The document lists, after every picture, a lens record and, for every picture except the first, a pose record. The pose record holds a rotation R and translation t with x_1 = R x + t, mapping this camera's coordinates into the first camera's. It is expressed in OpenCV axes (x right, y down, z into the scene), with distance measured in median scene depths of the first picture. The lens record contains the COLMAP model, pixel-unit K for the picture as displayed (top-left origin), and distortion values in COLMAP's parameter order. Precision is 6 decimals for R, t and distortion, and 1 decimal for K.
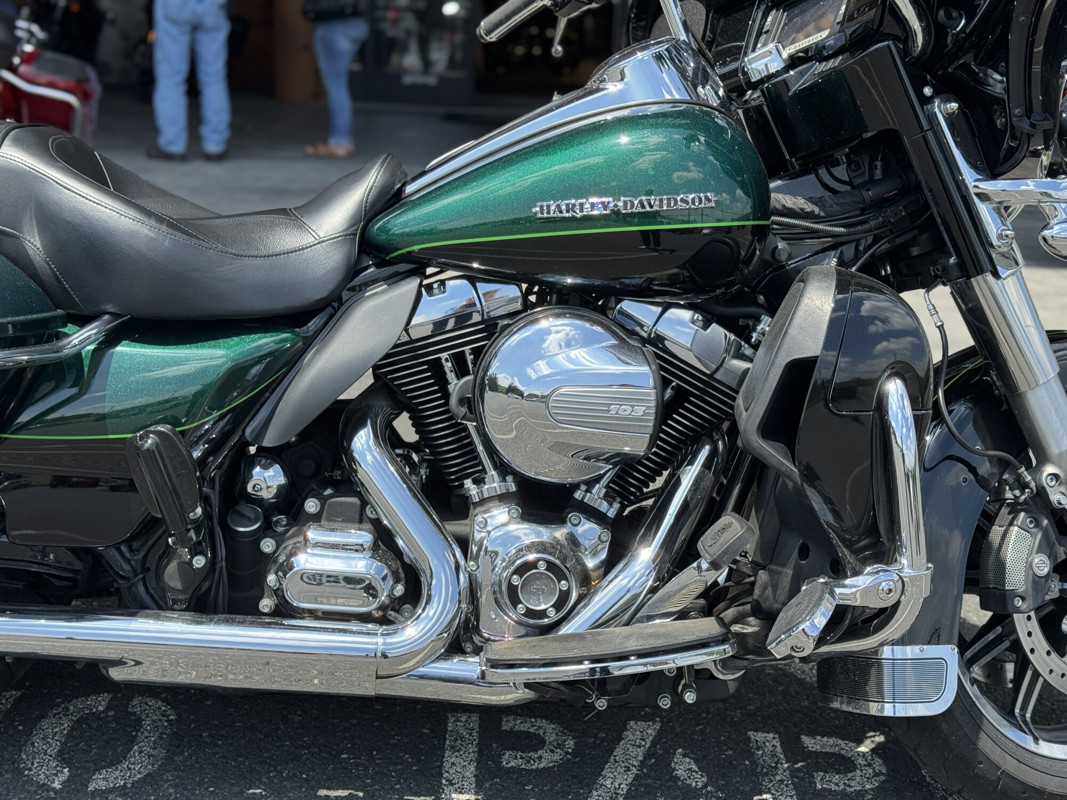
lens RADIAL K [[1568.8, 0, 533.5], [0, 1568.8, 400.0], [0, 0, 1]] dist [0.112991, -0.016369]
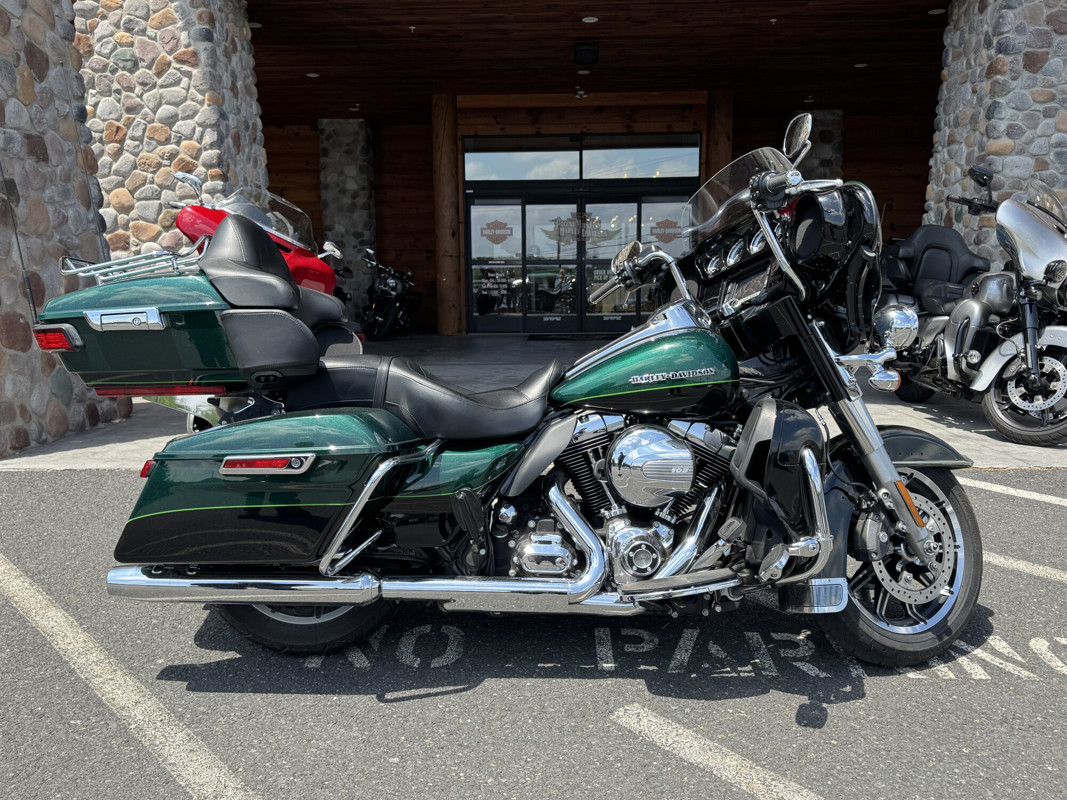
lens RADIAL K [[879.1, 0, 533.3], [0, 879.1, 398.3], [0, 0, 1]] dist [0.130311, -0.239852]
pose [[0.997573, -0.054338, -0.043542, -0.077619], [0.049345, 0.992869, -0.108521, 0.027943], [0.049128, 0.106109, 0.993140, -0.203765]]
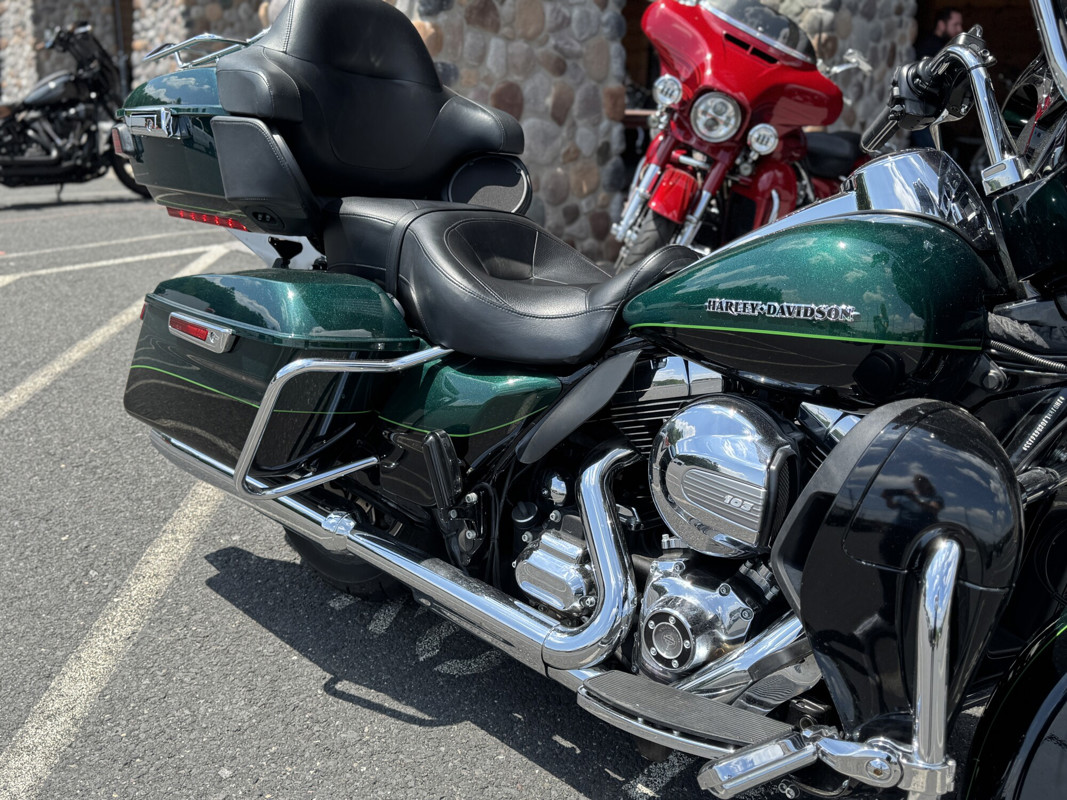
lens RADIAL K [[1025.2, 0, 533.5], [0, 1025.2, 400.0], [0, 0, 1]] dist [0.099560, -0.161446]
pose [[0.712991, 0.175299, -0.678906, 0.394565], [-0.170632, 0.982515, 0.074495, -0.083960], [0.680095, 0.062728, 0.730436, 0.377423]]
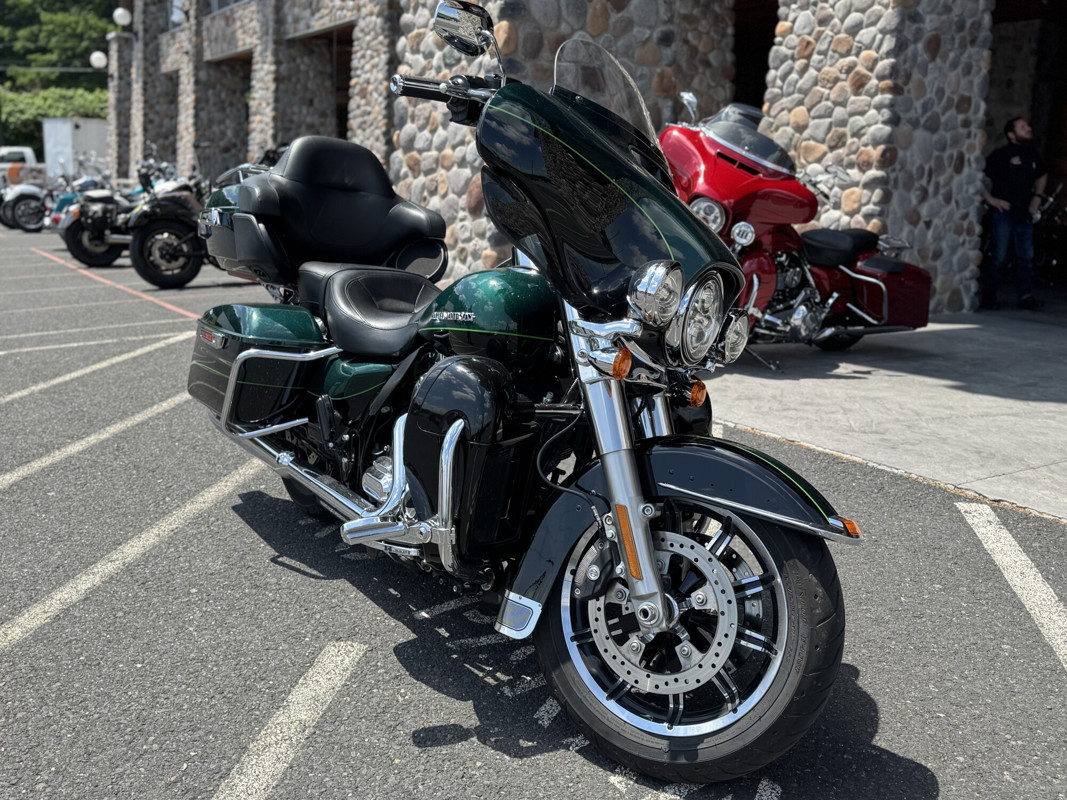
lens RADIAL K [[977.0, 0, 535.0], [0, 977.0, 393.4], [0, 0, 1]] dist [0.157876, -0.314347]
pose [[0.562910, 0.137051, -0.815076, 1.045783], [-0.206322, 0.978237, 0.021995, -0.075376], [0.800352, 0.155787, 0.578936, 0.381251]]
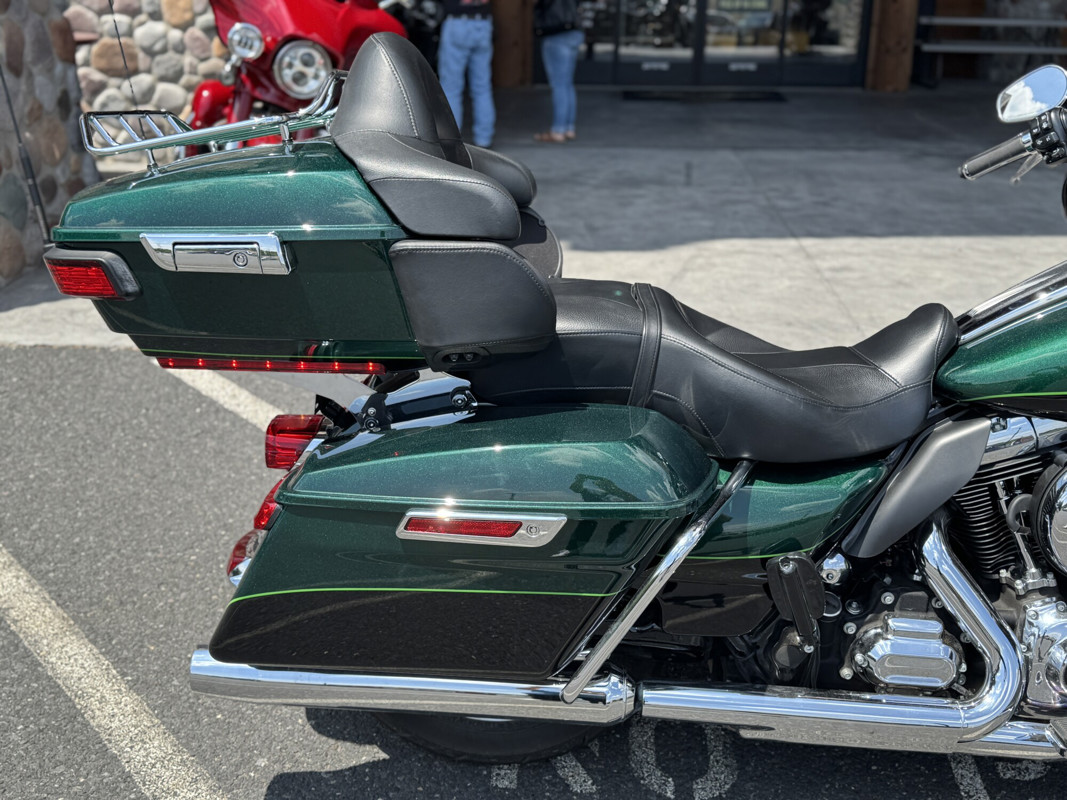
lens RADIAL K [[1140.6, 0, 533.5], [0, 1140.6, 400.0], [0, 0, 1]] dist [0.154312, -0.367557]
pose [[0.996237, -0.009576, -0.086136, -0.340727], [0.018537, 0.994421, 0.103839, -0.189269], [0.084661, -0.105045, 0.990857, 0.087915]]
